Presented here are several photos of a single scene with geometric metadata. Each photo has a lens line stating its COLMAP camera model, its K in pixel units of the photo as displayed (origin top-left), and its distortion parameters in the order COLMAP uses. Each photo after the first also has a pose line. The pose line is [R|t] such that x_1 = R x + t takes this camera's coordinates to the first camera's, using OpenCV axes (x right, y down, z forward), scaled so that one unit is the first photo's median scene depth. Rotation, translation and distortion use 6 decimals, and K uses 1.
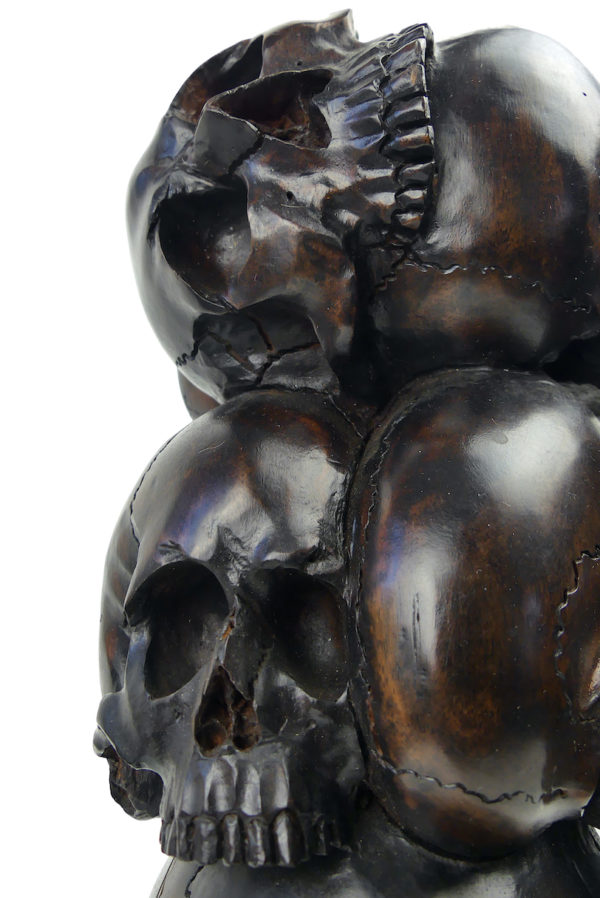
lens RADIAL K [[792.3, 0, 296.7], [0, 792.3, 449.7], [0, 0, 1]] dist [0.020073, 0.004768]
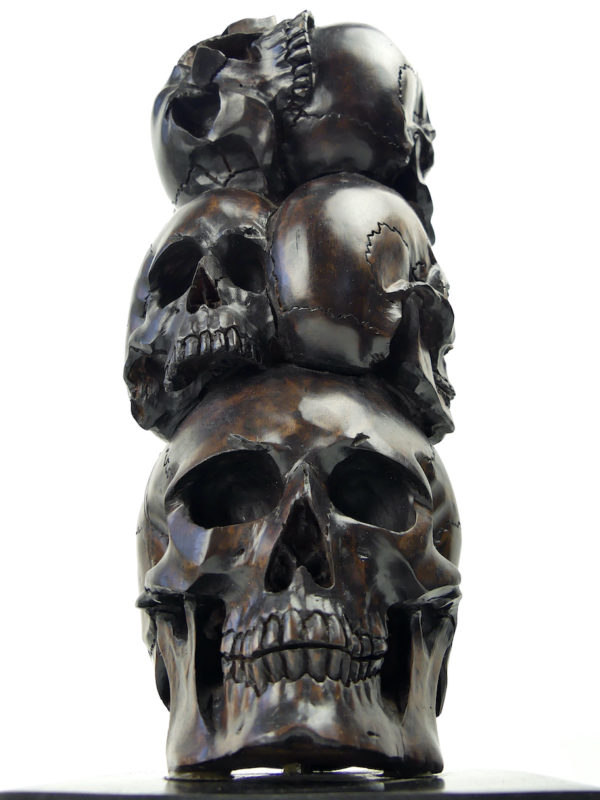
lens RADIAL K [[746.6, 0, 302.4], [0, 746.6, 399.6], [0, 0, 1]] dist [-0.010393, 0.000000]
pose [[0.998580, 0.004993, 0.053038, 0.047606], [0.006489, 0.976783, -0.214133, 0.804227], [-0.052876, 0.214173, 0.975364, -0.615649]]
